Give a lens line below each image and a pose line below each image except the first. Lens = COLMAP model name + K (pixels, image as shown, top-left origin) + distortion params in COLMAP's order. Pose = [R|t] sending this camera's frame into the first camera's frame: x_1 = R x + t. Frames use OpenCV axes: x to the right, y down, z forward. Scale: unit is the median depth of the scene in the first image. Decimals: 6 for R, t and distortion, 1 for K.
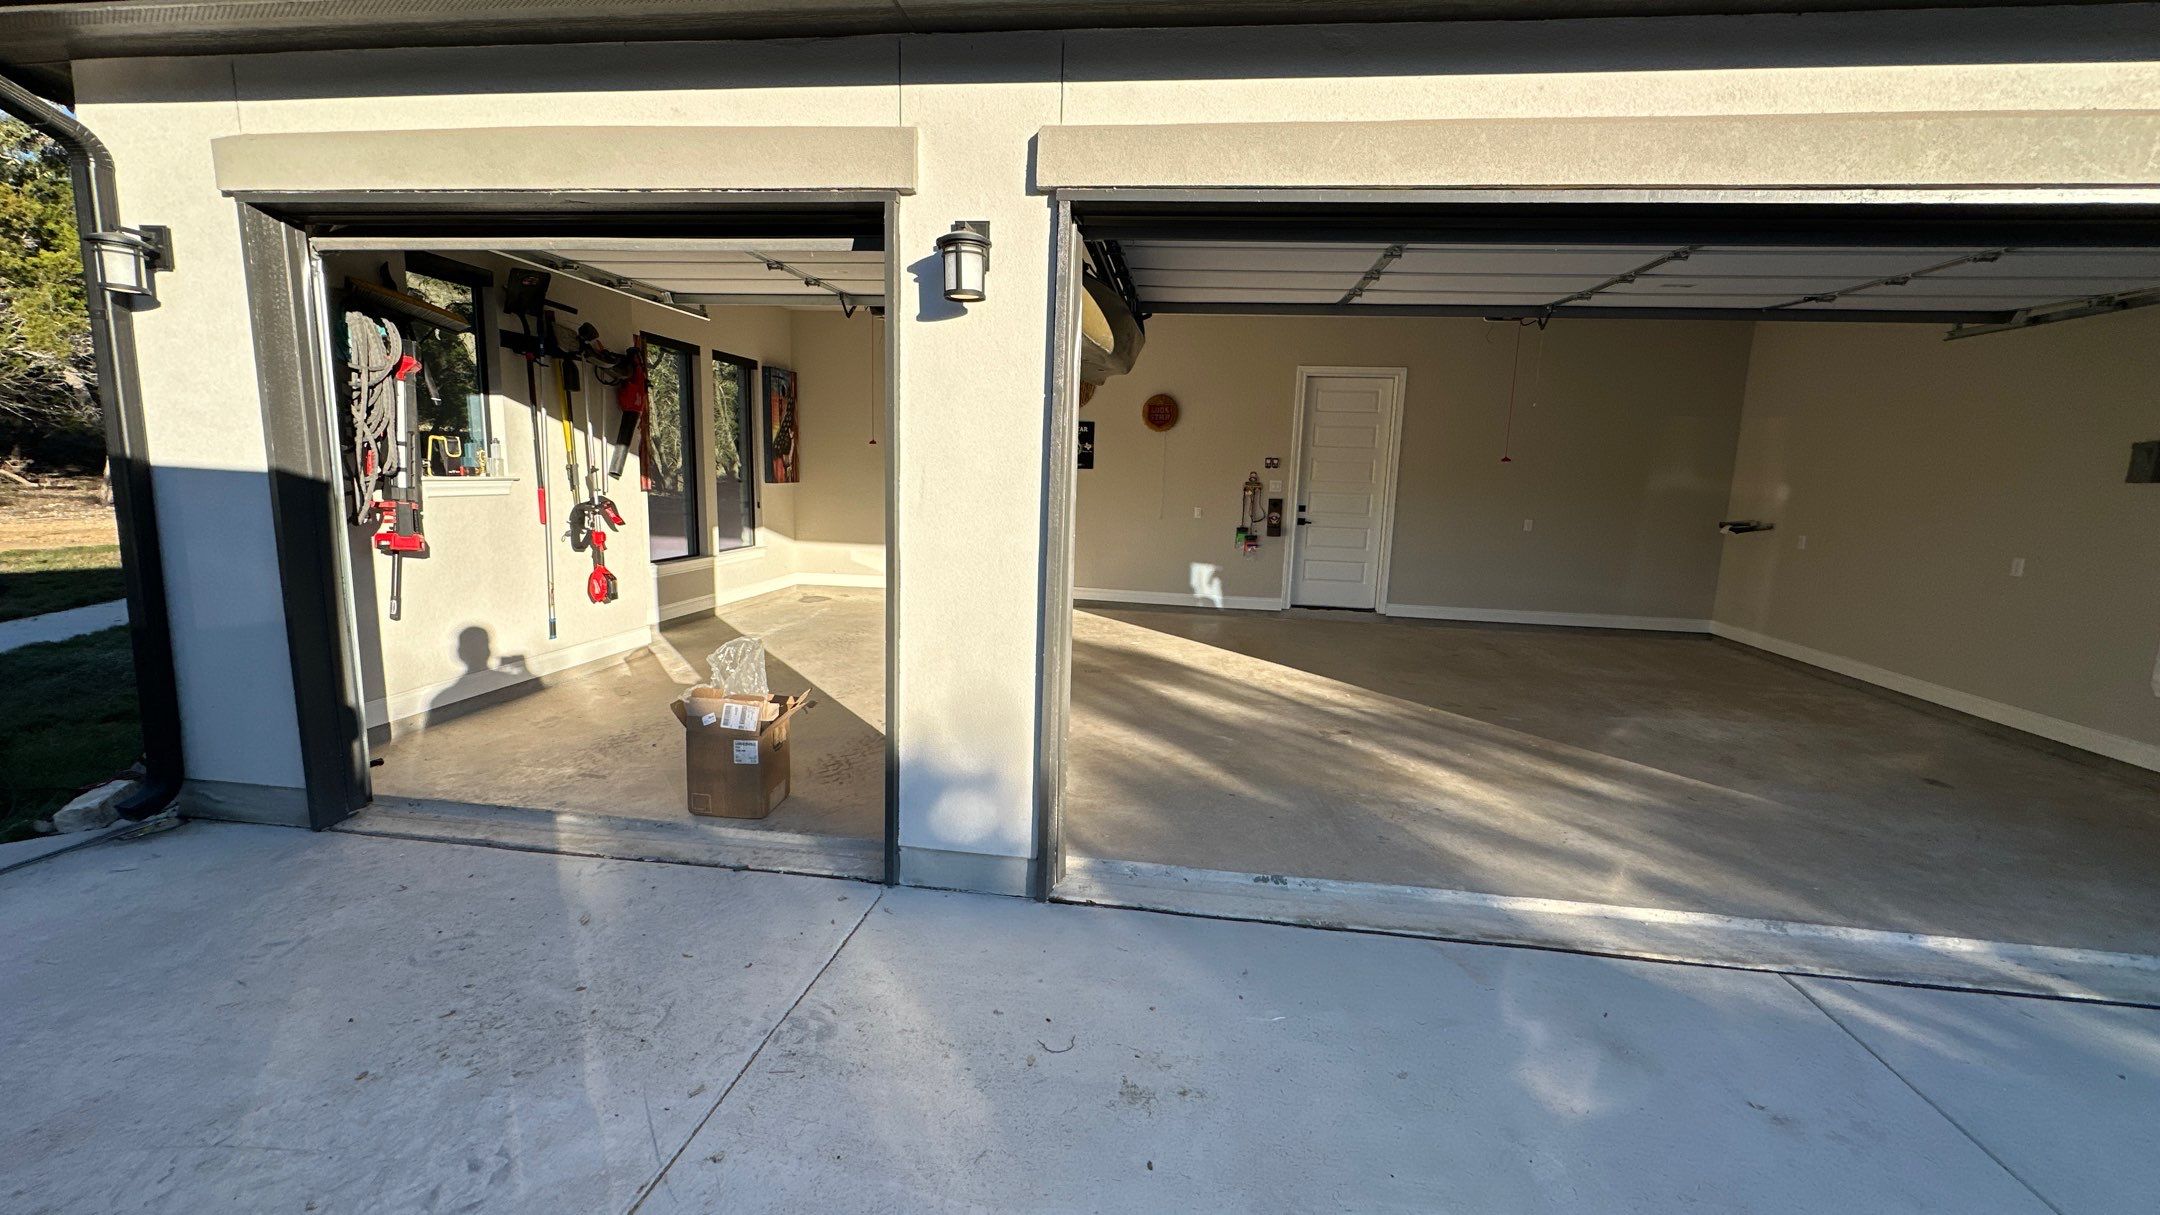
lens RADIAL K [[861.7, 0, 1080.0], [0, 861.7, 607.5], [0, 0, 1]] dist [-0.000082, -0.000155]
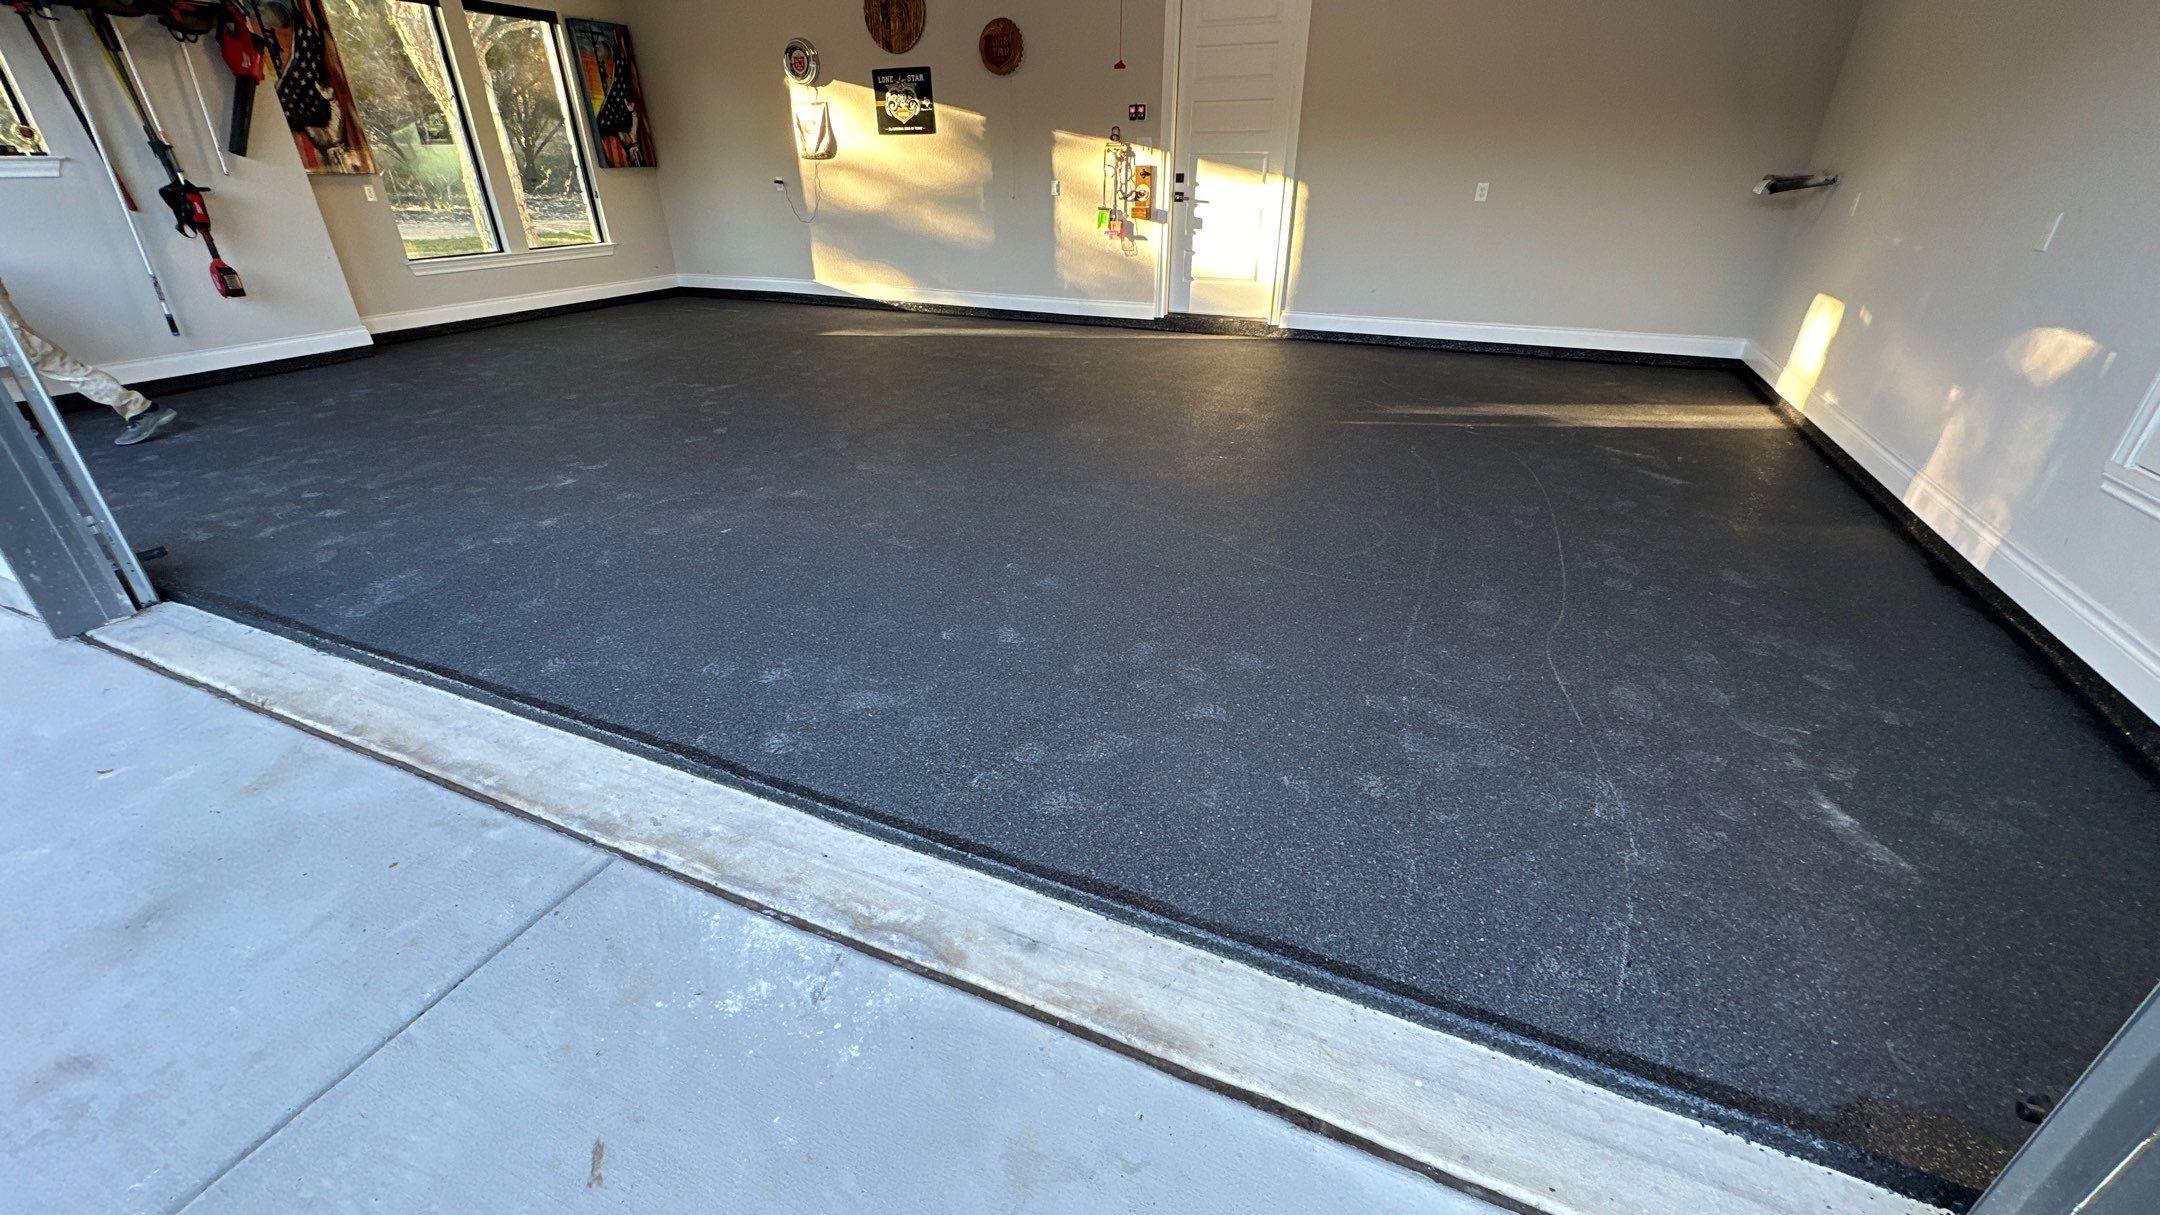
lens RADIAL K [[861.7, 0, 1080.0], [0, 861.7, 607.5], [0, 0, 1]] dist [-0.000082, -0.000155]
pose [[0.961035, 0.095156, -0.259532, 0.407492], [-0.009443, 0.949636, 0.313214, 0.007886], [0.276265, -0.298559, 0.913532, 0.166951]]
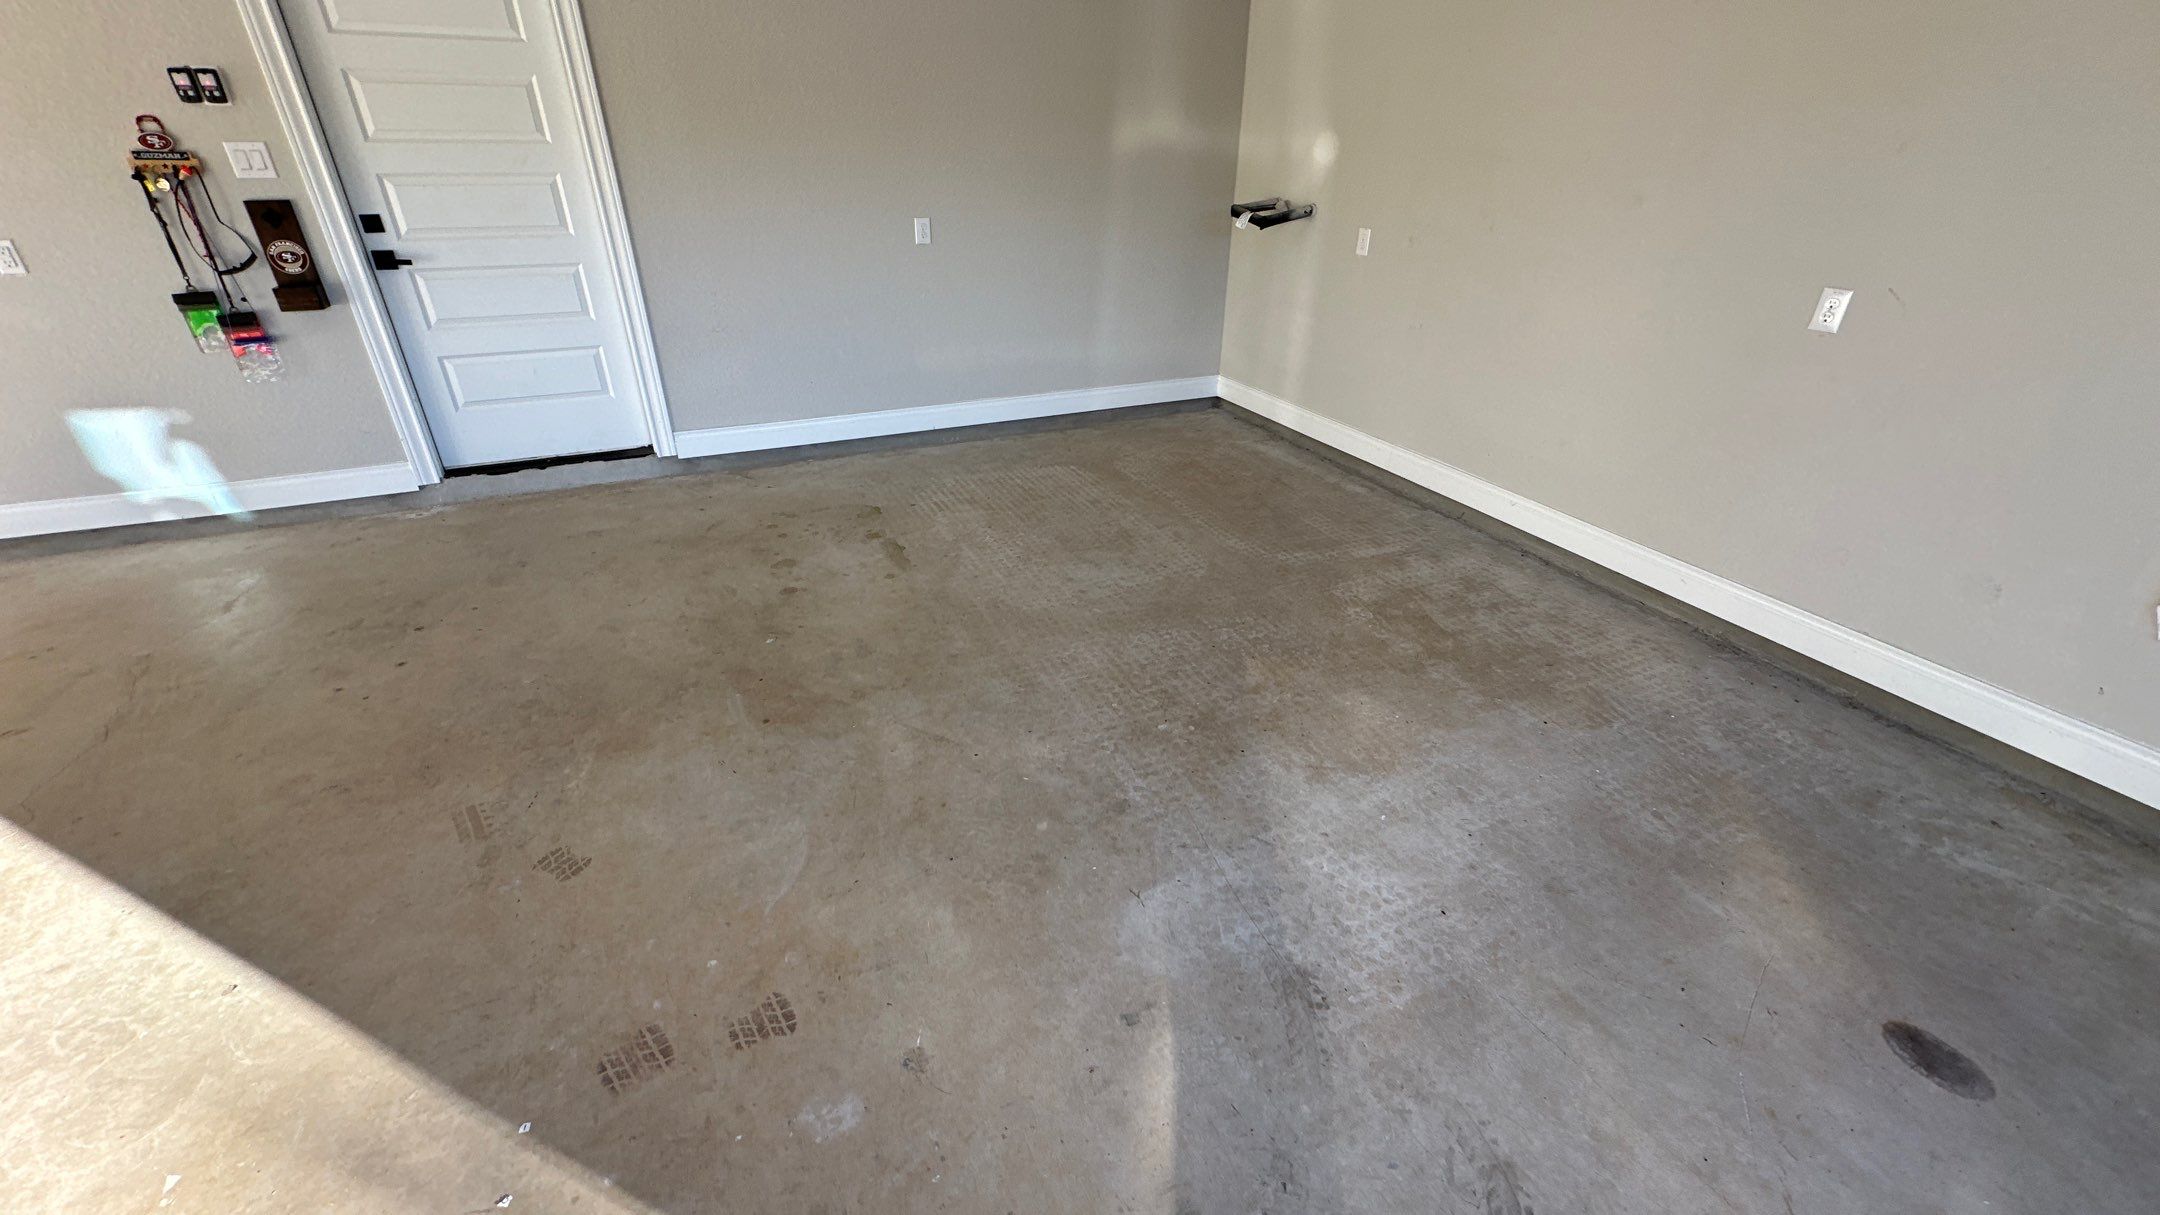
lens RADIAL K [[861.7, 0, 1080.0], [0, 861.7, 607.5], [0, 0, 1]] dist [-0.000082, -0.000155]
pose [[0.843379, -0.275433, 0.461355, 0.301172], [0.101778, 0.924970, 0.366159, -0.065663], [-0.527591, -0.261855, 0.808134, 0.483774]]
